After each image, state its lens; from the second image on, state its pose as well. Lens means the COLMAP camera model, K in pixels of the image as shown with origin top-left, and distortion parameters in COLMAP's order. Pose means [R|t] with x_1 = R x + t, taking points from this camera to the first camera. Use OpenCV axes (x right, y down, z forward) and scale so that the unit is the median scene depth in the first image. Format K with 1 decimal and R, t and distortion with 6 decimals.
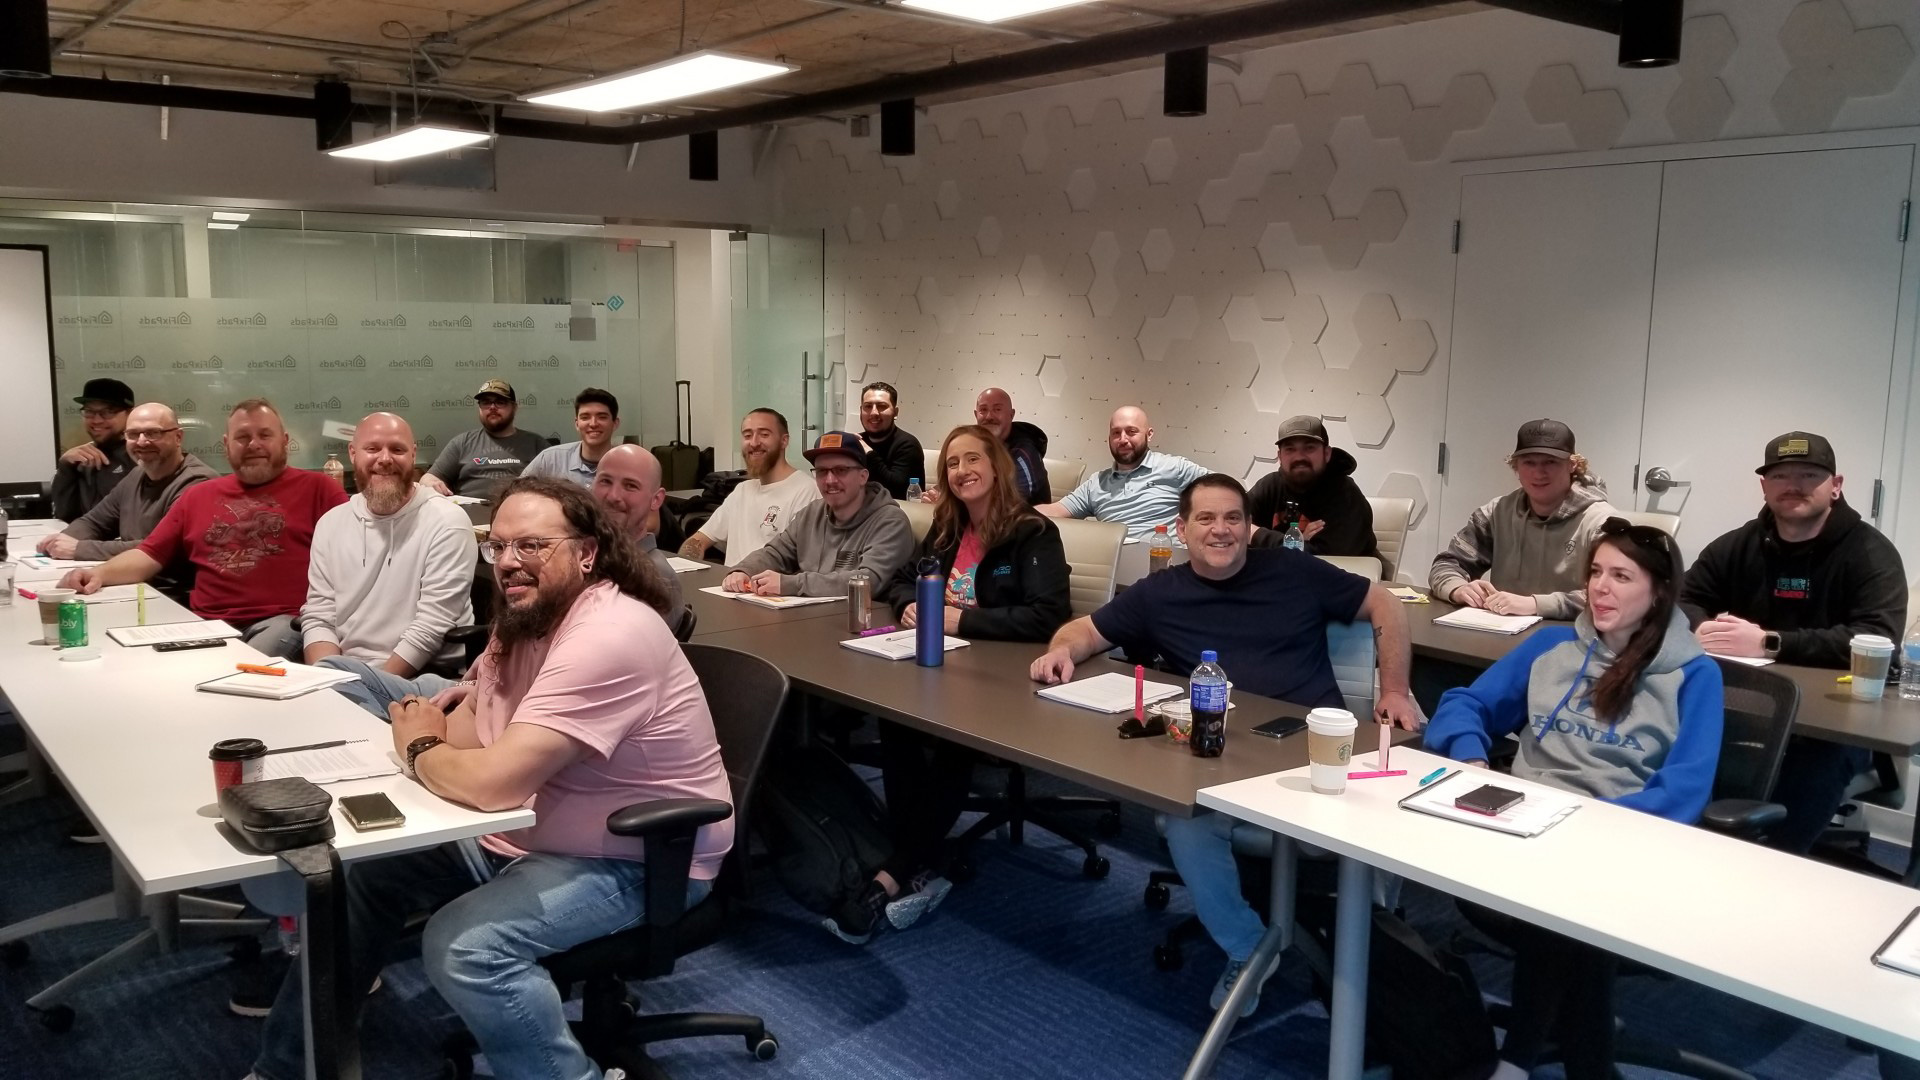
lens RADIAL K [[1518.8, 0, 947.0], [0, 1518.8, 535.0], [0, 0, 1]] dist [0.034510, -0.080735]
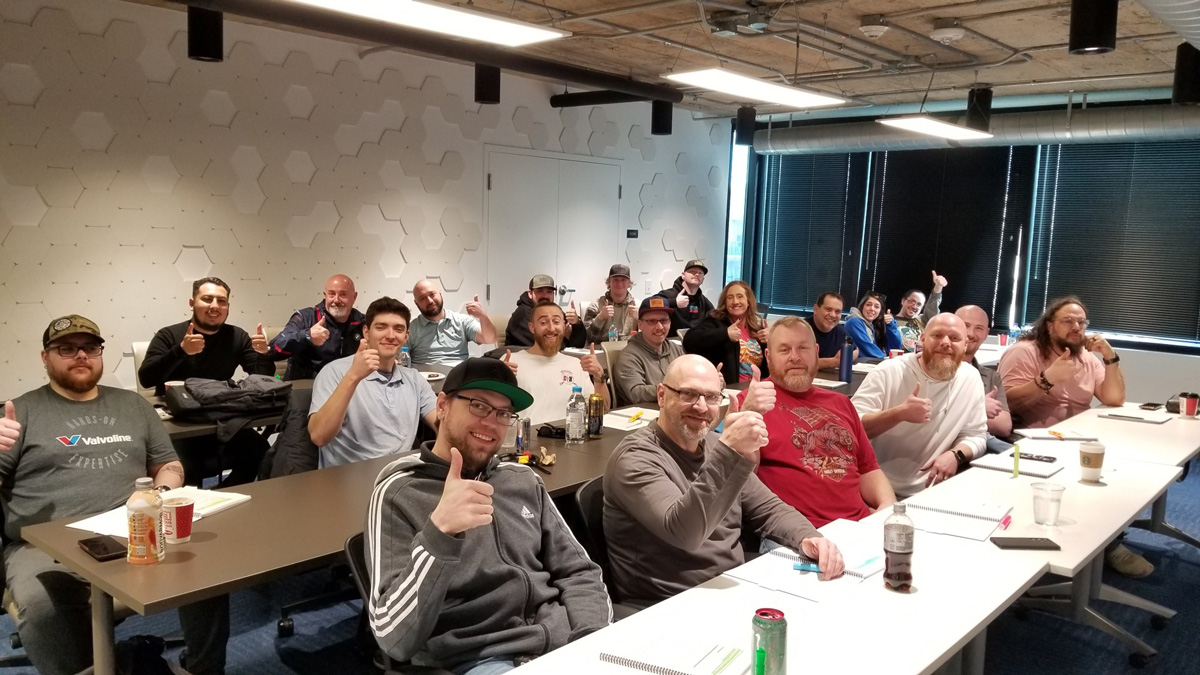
lens RADIAL K [[949.3, 0, 597.8], [0, 949.3, 335.5], [0, 0, 1]] dist [0.034510, -0.080735]
pose [[-0.194731, -0.125412, 0.972806, -0.807419], [0.104673, 0.983472, 0.147740, -0.144362], [-0.975256, 0.130596, -0.178385, 0.963876]]
